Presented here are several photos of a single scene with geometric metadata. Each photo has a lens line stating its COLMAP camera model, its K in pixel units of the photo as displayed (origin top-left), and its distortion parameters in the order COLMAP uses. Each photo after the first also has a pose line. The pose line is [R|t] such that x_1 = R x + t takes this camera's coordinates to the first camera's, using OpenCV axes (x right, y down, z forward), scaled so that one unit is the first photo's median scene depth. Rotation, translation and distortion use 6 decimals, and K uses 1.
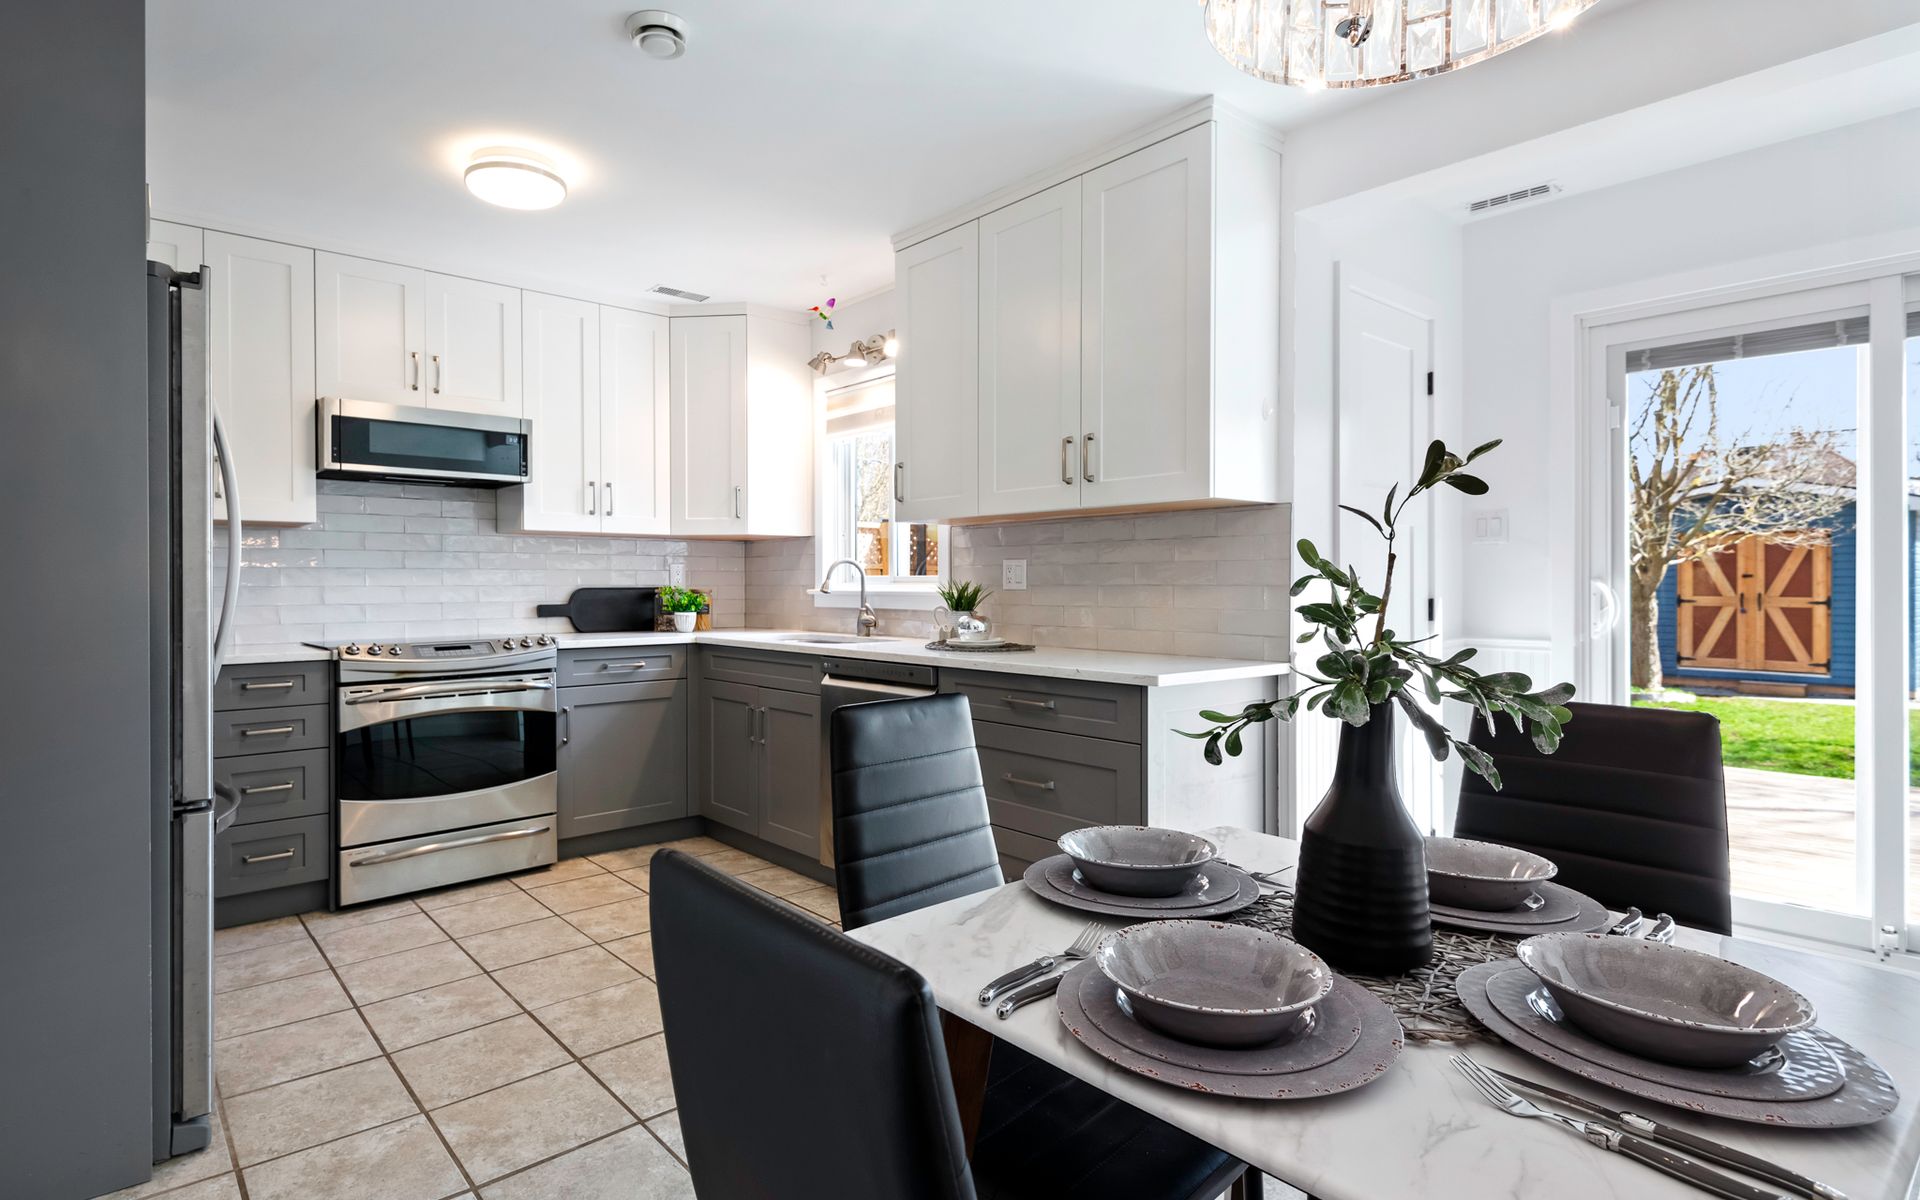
lens RADIAL K [[959.6, 0, 871.1], [0, 959.6, 601.7], [0, 0, 1]] dist [0.014944, -0.000892]
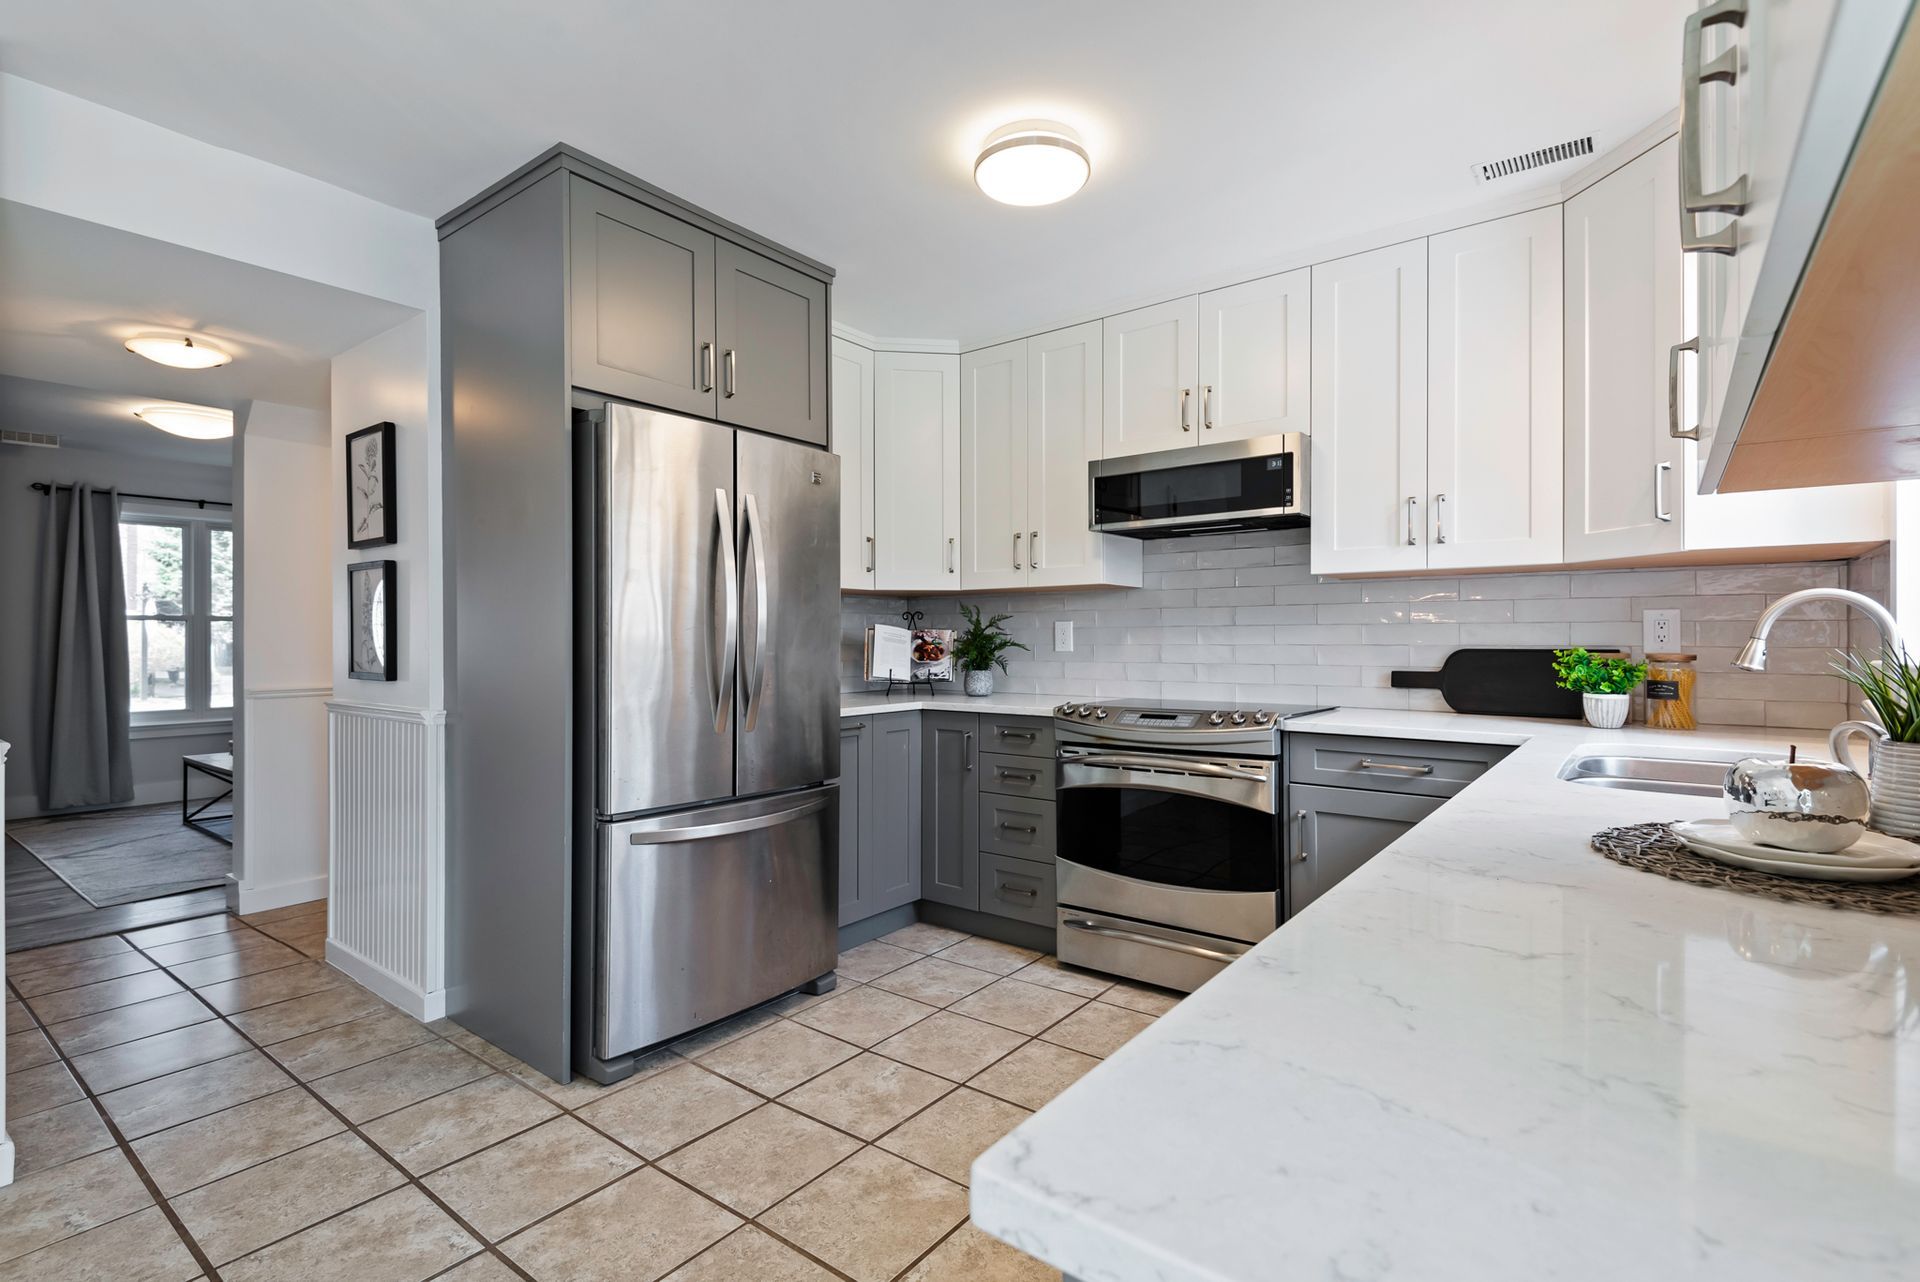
lens RADIAL K [[883.4, 0, 965.3], [0, 883.4, 652.1], [0, 0, 1]] dist [0.014201, -0.005279]
pose [[0.244749, 0.016864, -0.969440, 0.292129], [-0.017092, 0.999768, 0.013077, -0.017676], [0.969436, 0.013369, 0.244981, 0.606343]]
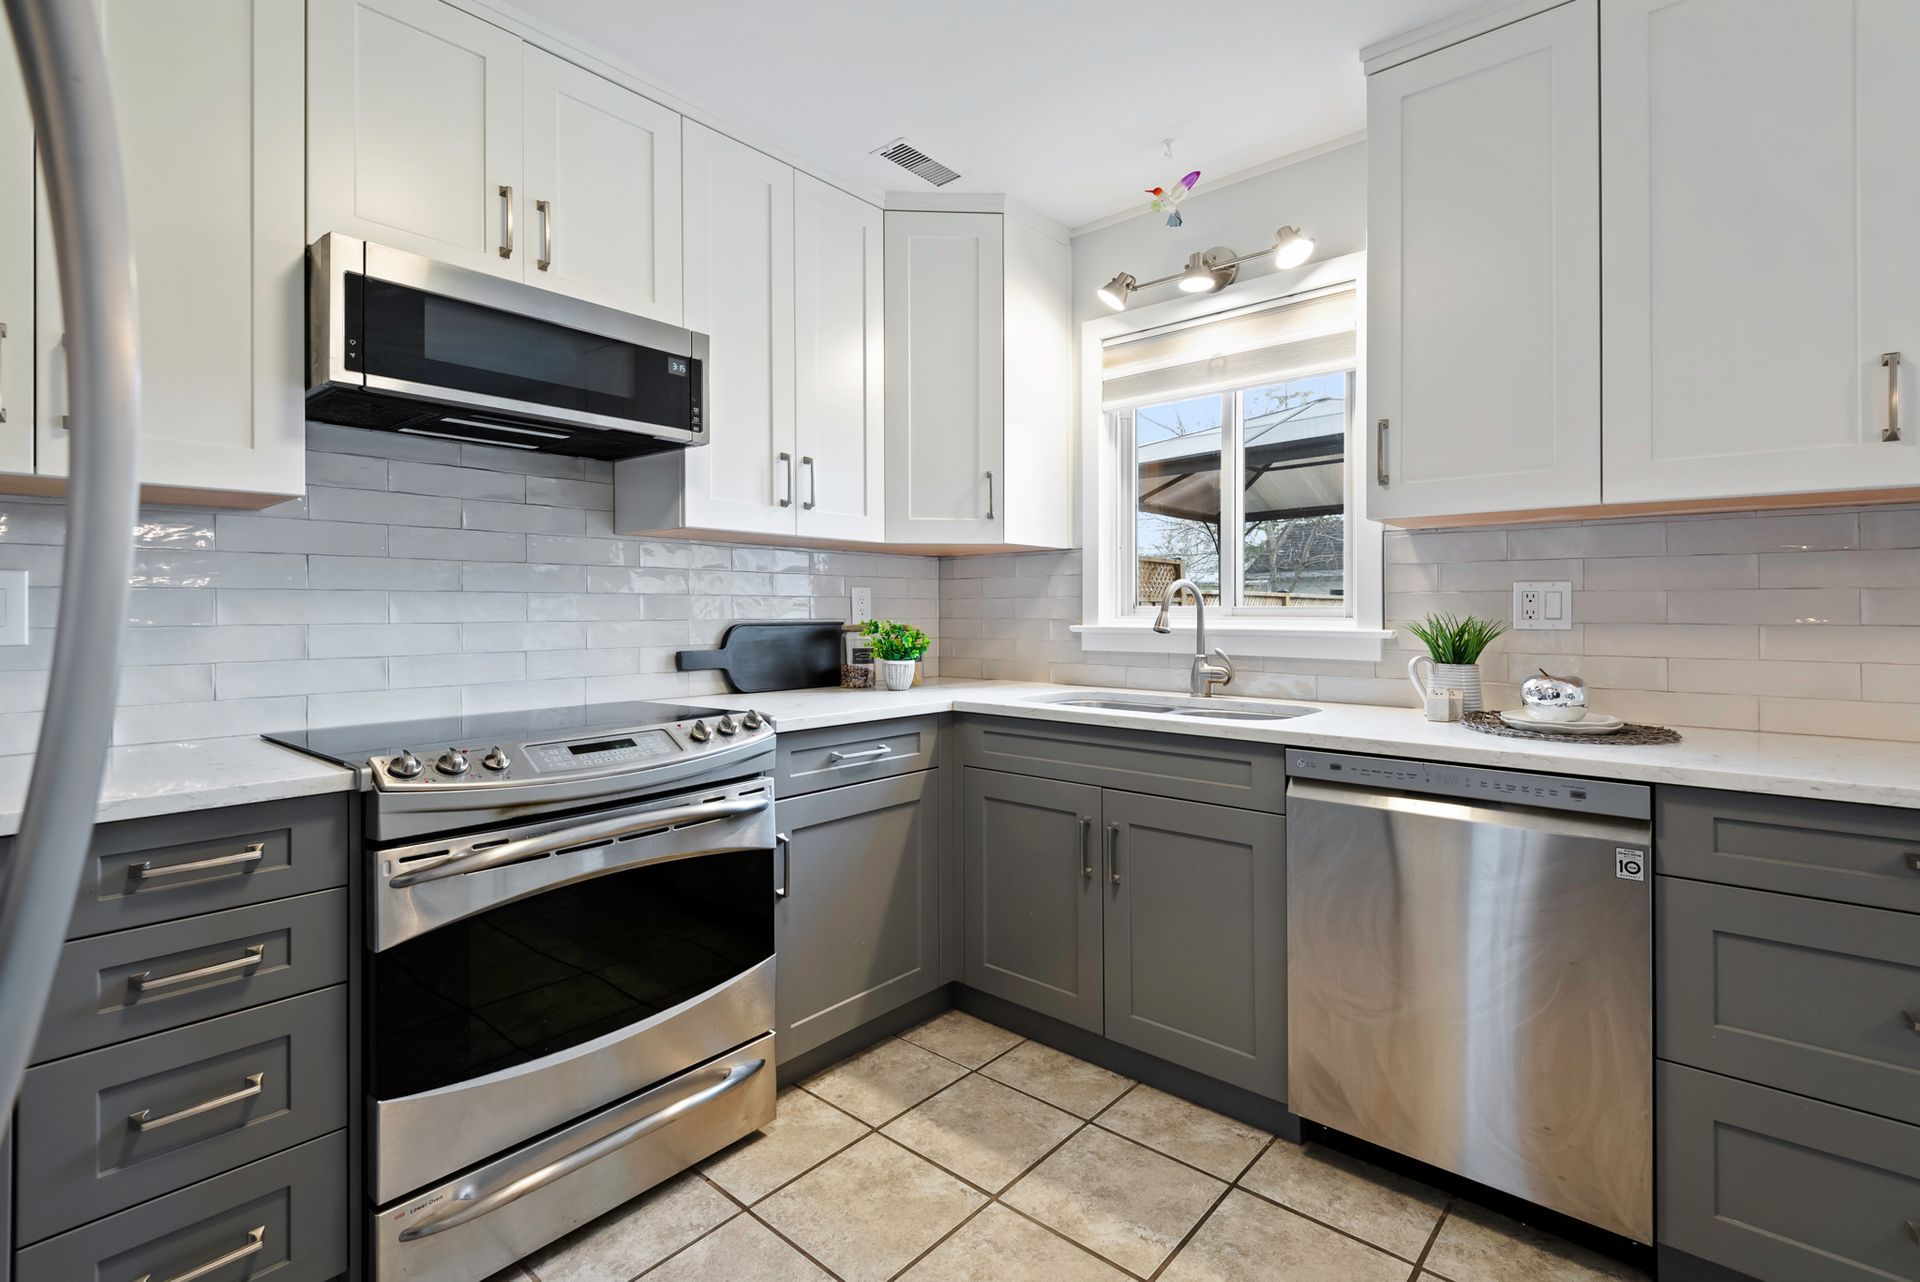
lens RADIAL K [[883.4, 0, 968.5], [0, 883.4, 621.0], [0, 0, 1]] dist [0.014201, -0.005279]
pose [[0.984275, -0.000439, 0.176642, -0.313805], [0.001527, 0.999981, -0.006023, -0.015104], [-0.176636, 0.006198, 0.984257, 0.481556]]
